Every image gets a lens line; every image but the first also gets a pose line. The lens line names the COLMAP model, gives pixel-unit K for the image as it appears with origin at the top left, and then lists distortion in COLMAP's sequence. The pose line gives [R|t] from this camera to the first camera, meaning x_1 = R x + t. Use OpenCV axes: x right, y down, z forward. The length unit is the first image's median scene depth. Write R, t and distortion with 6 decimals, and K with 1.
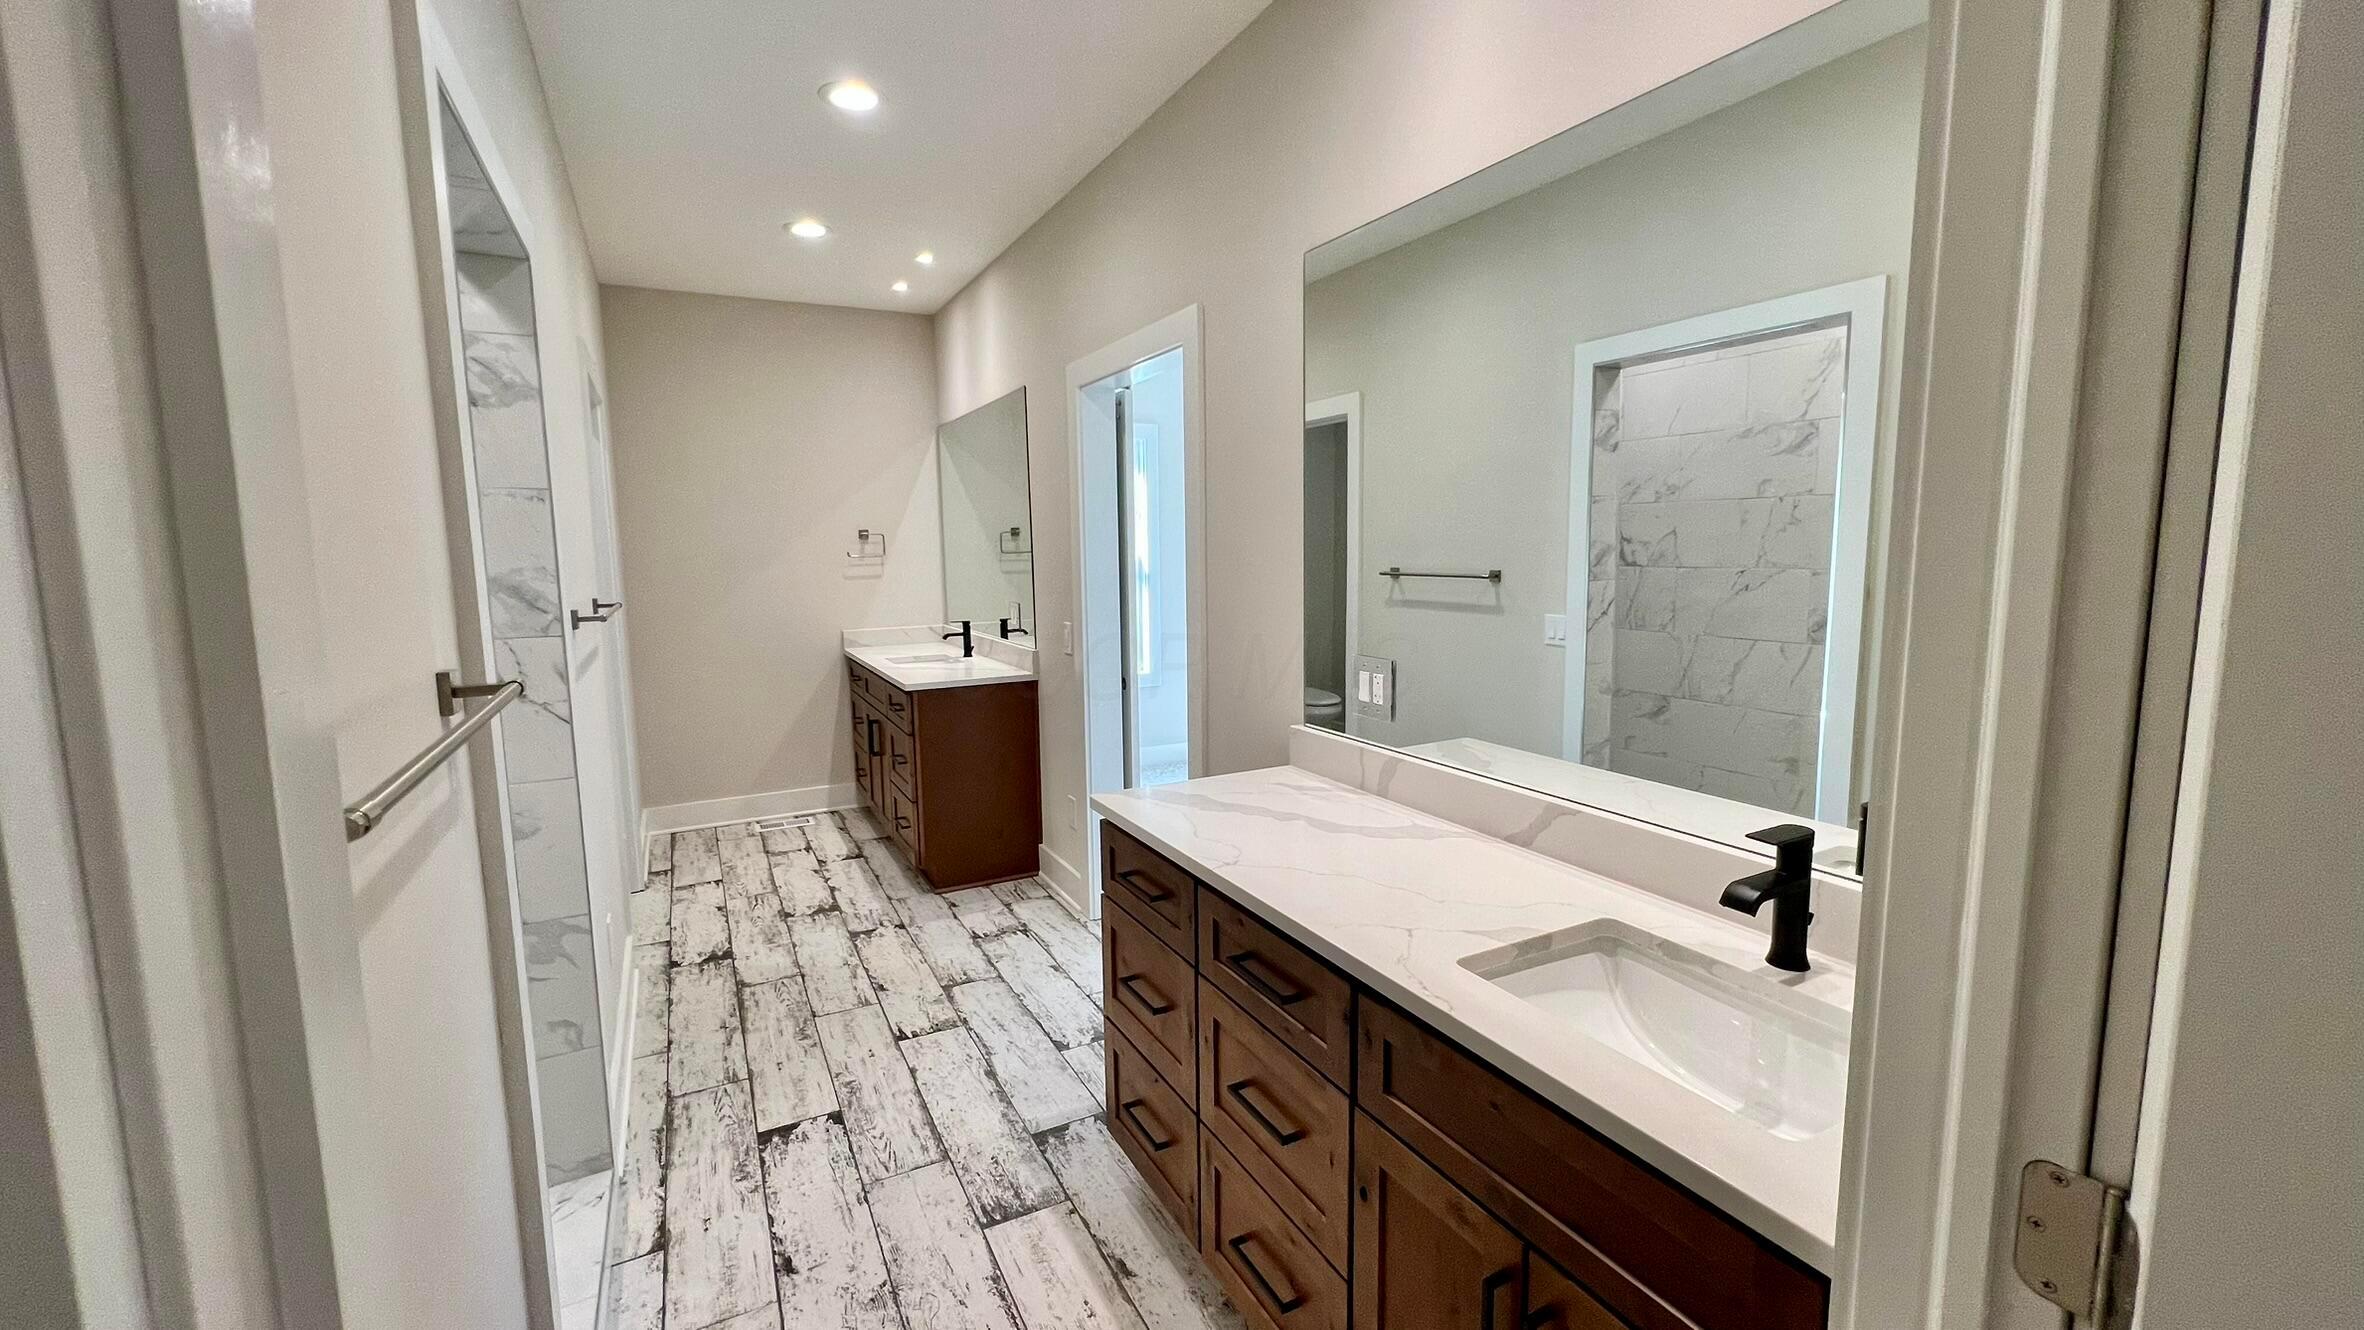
lens RADIAL K [[948.2, 0, 1179.6], [0, 948.2, 658.0], [0, 0, 1]] dist [-0.001129, -0.000283]
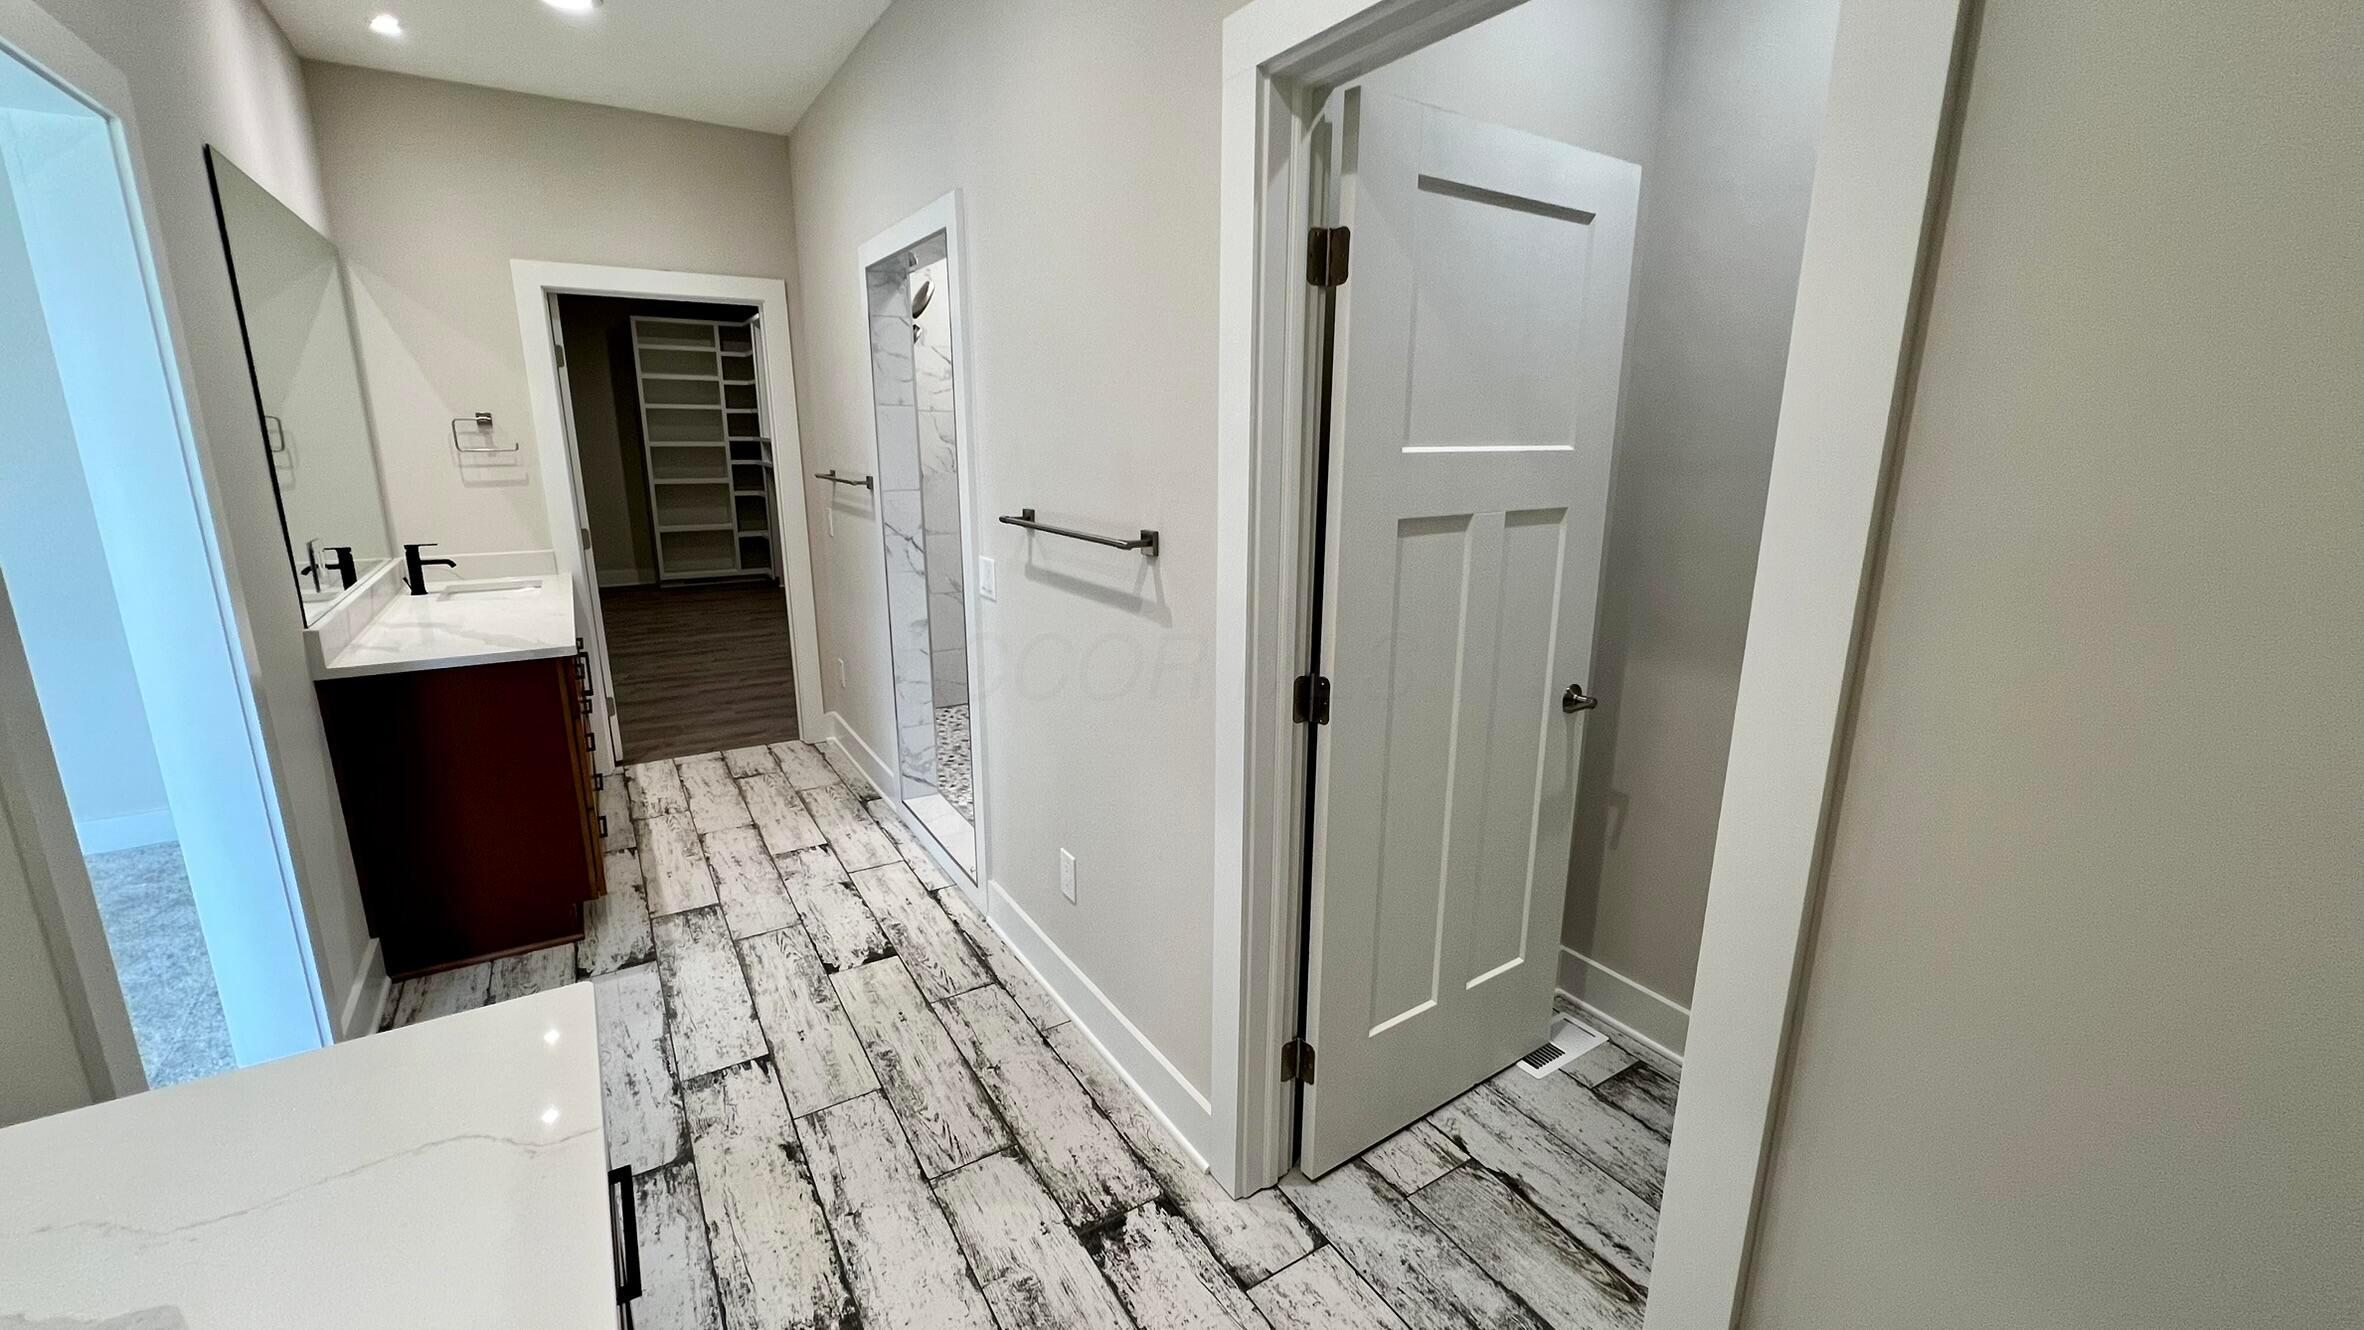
lens RADIAL K [[948.2, 0, 1179.6], [0, 948.2, 658.0], [0, 0, 1]] dist [-0.001129, -0.000283]
pose [[-0.996664, 0.026094, -0.077328, -0.683398], [-0.002929, 0.935461, 0.353418, -0.247002], [0.081559, 0.352465, -0.932264, 1.912740]]
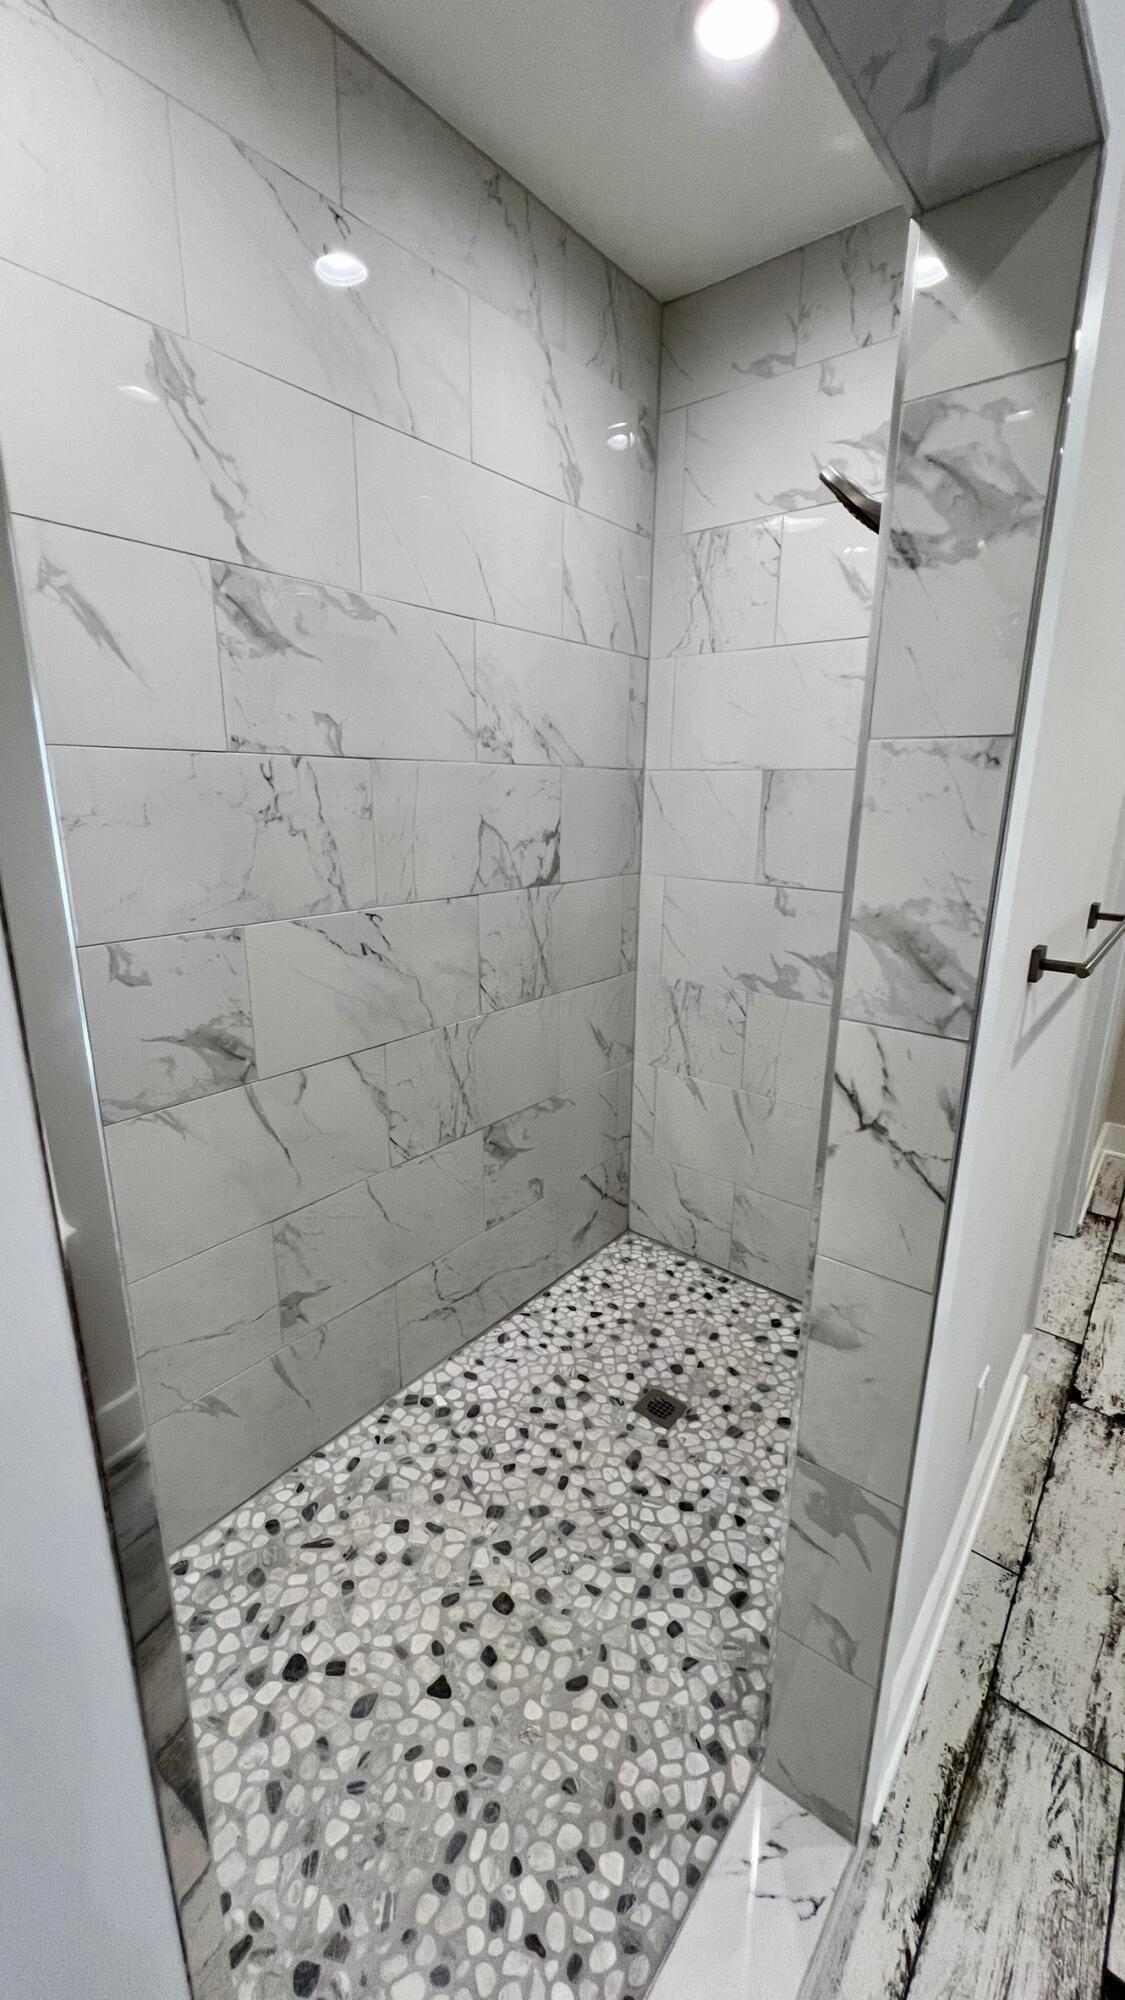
lens RADIAL K [[803.6, 0, 569.2], [0, 803.6, 998.6], [0, 0, 1]] dist [-0.000892, 0.000175]
pose [[0.400456, 0.252502, -0.880839, -0.293568], [-0.125650, 0.967334, 0.220173, -0.088872], [0.907660, 0.022507, 0.419102, 0.501547]]
